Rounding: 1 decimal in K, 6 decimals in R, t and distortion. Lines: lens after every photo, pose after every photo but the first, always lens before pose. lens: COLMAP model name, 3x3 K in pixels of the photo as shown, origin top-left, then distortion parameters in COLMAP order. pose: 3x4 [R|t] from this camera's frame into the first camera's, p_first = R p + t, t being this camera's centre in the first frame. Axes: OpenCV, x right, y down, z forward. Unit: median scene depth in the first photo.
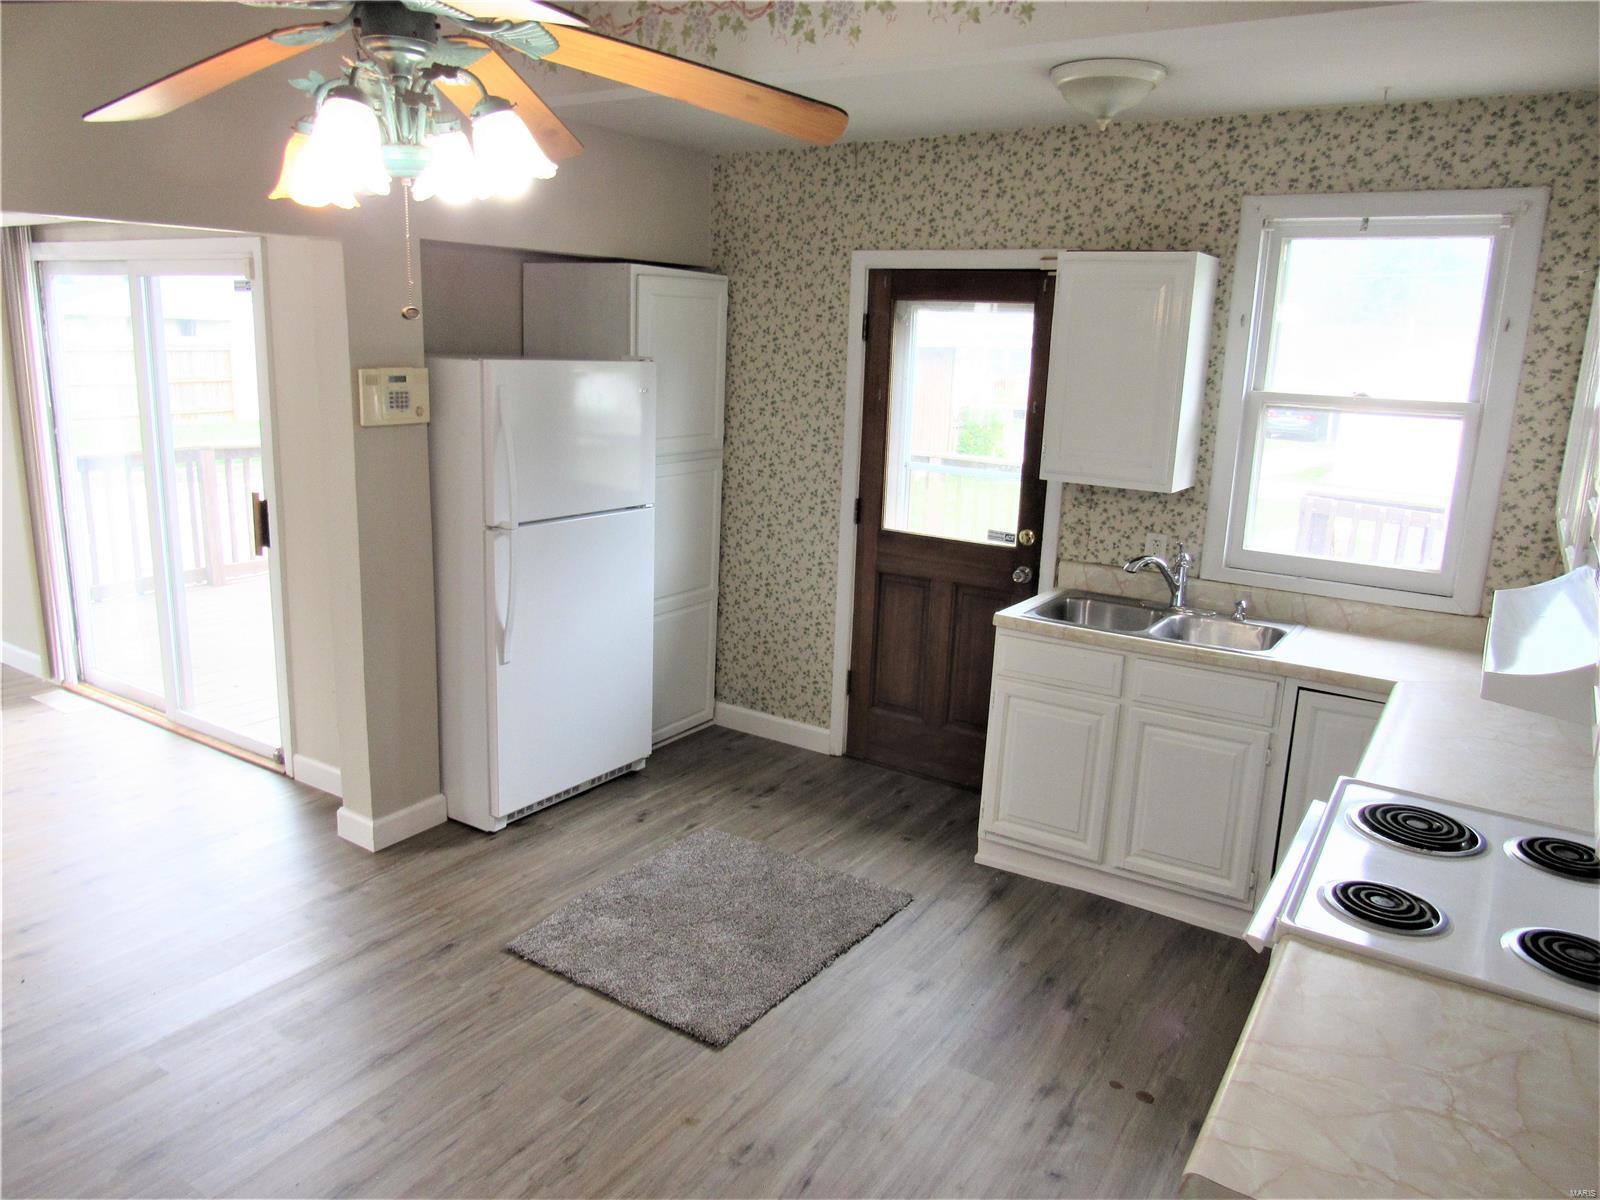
lens RADIAL K [[1145.4, 0, 794.9], [0, 1145.4, 601.6], [0, 0, 1]] dist [-0.020771, 0.001640]
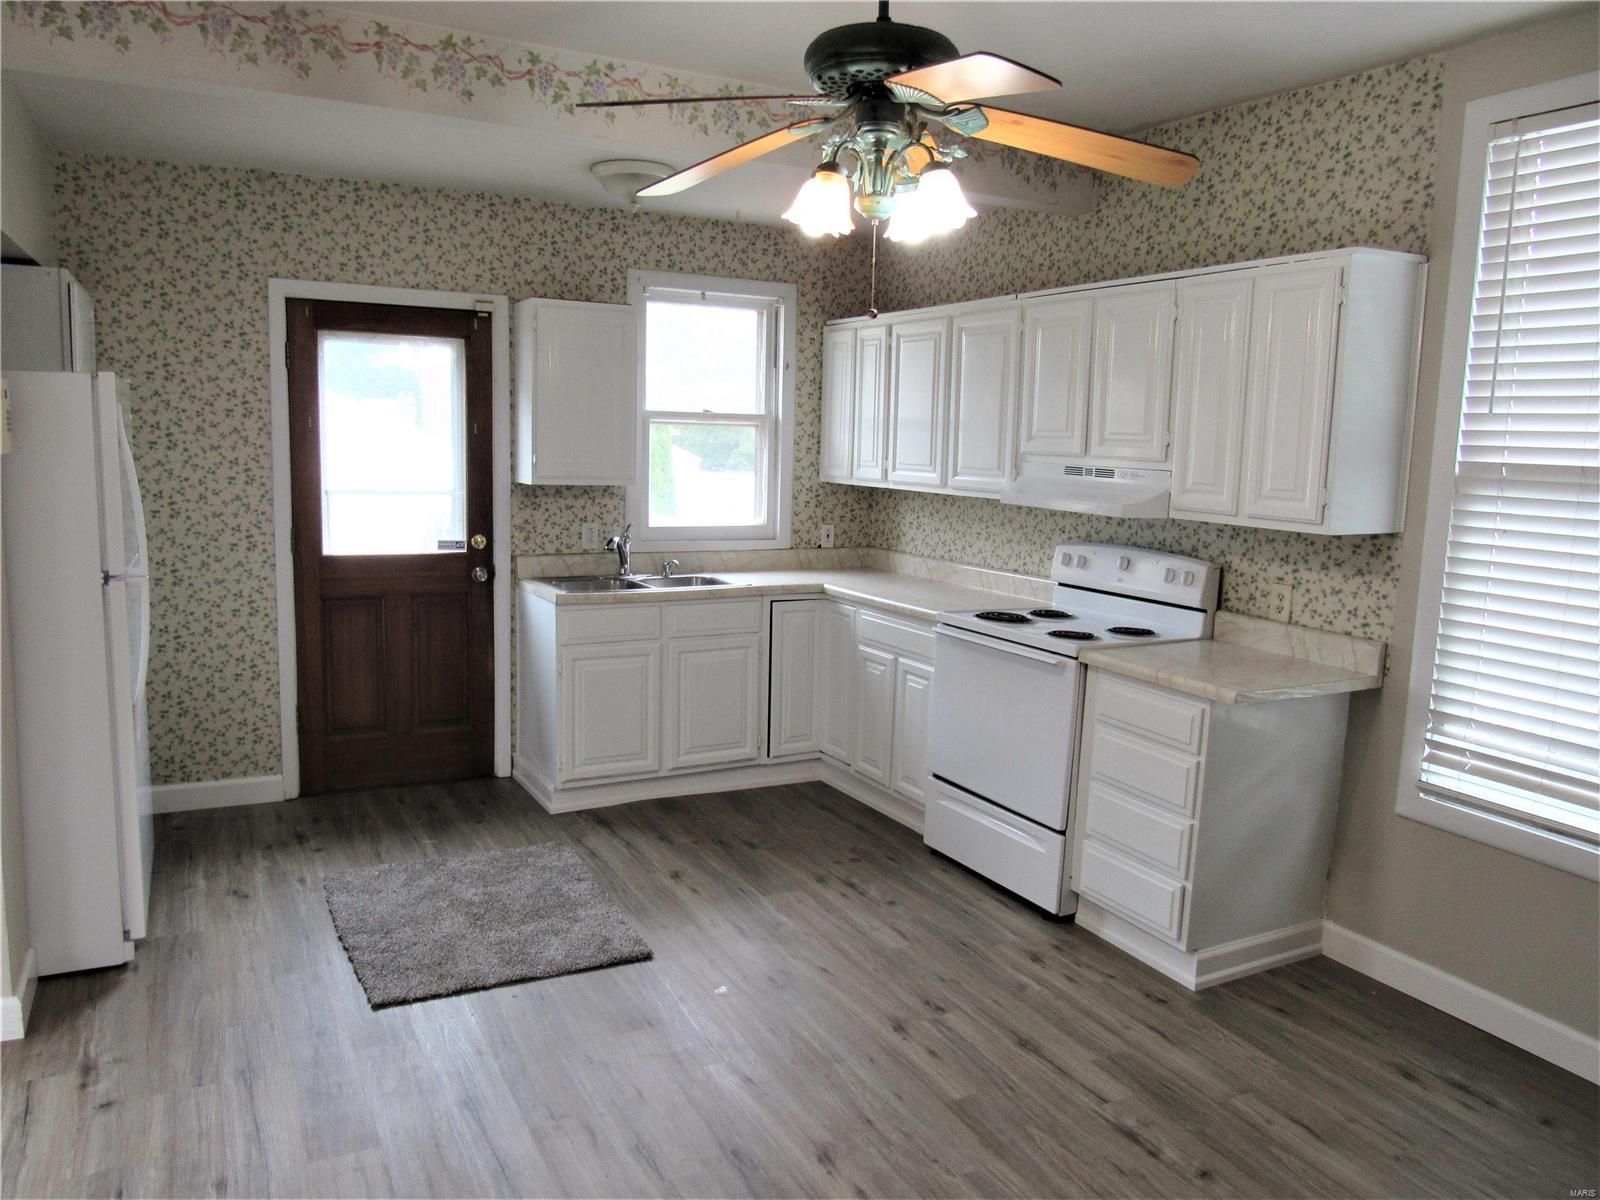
lens RADIAL K [[1145.4, 0, 784.0], [0, 1145.4, 597.6], [0, 0, 1]] dist [-0.020771, 0.001640]
pose [[0.500815, -0.138312, 0.854432, -0.666493], [0.188420, 0.980898, 0.048343, 0.000936], [-0.844797, 0.136781, 0.517309, 0.166386]]
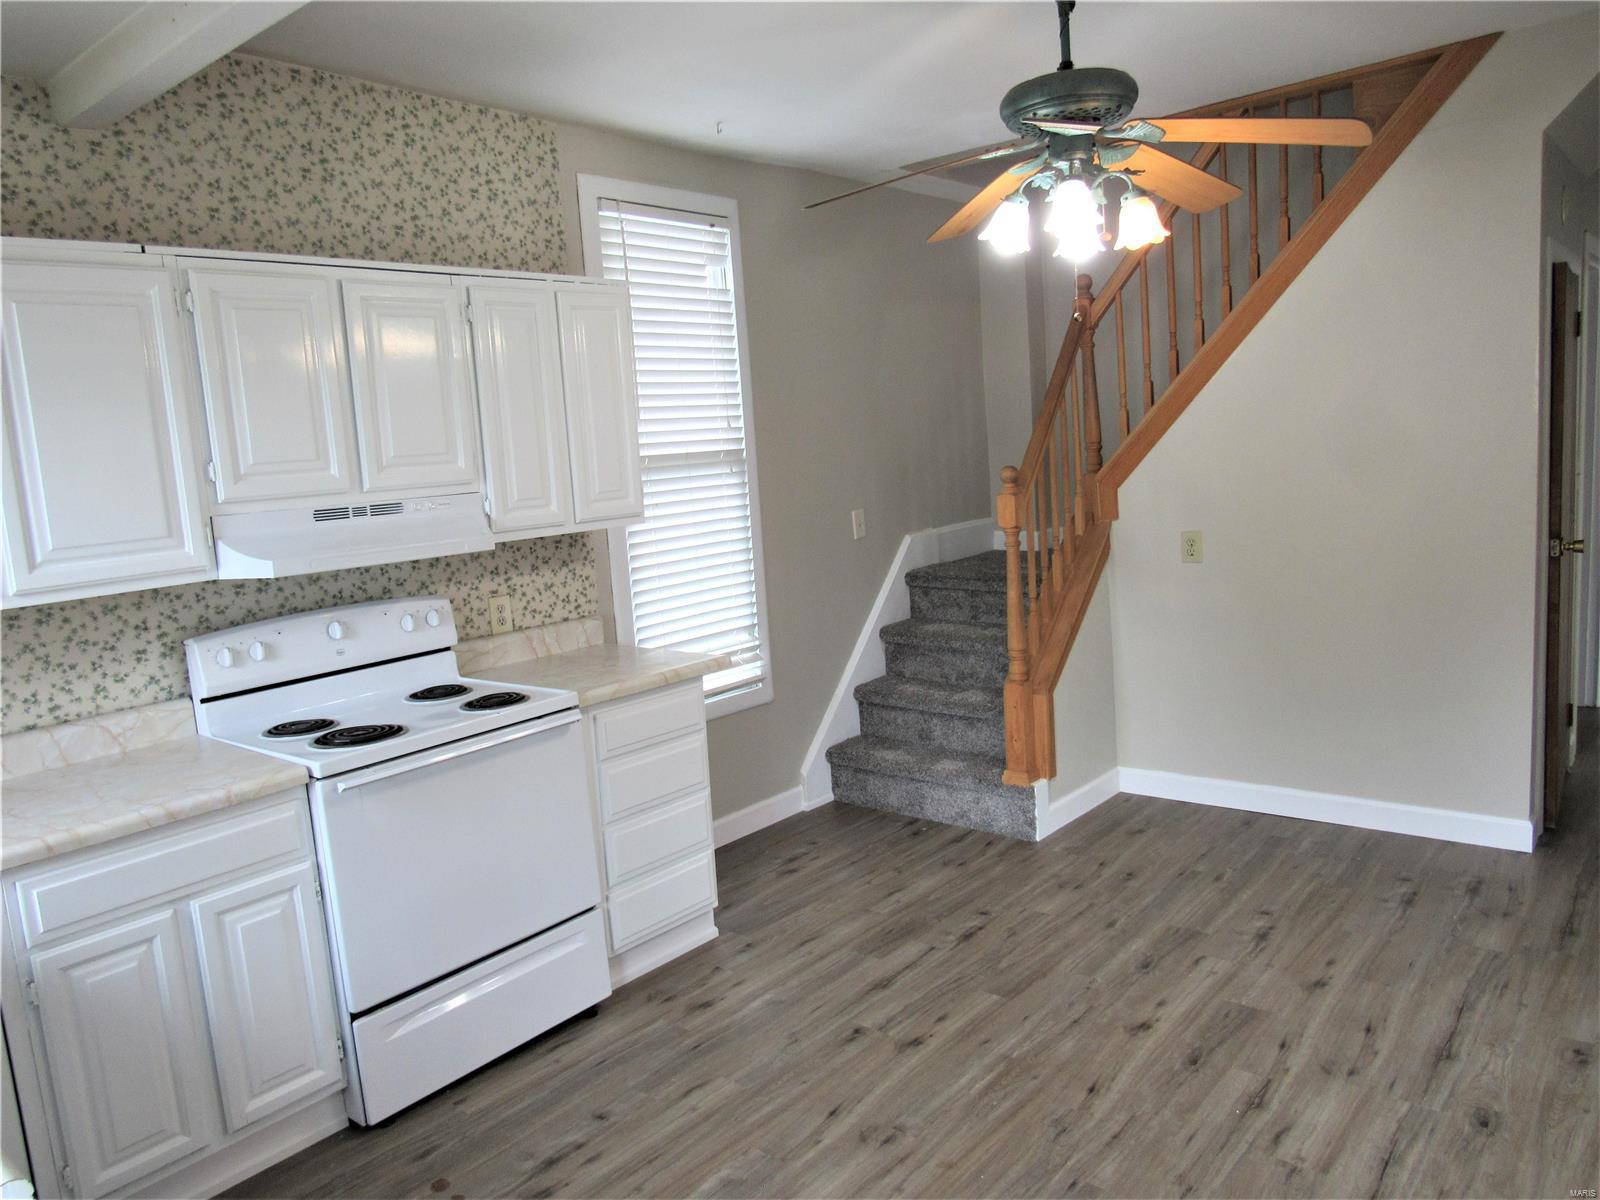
lens RADIAL K [[1145.4, 0, 796.5], [0, 1145.4, 597.0], [0, 0, 1]] dist [-0.020771, 0.001640]
pose [[-0.989863, 0.017231, 0.140975, -0.069646], [0.068594, 0.927169, 0.368311, -0.205629], [-0.124362, 0.374248, -0.918952, 1.087427]]
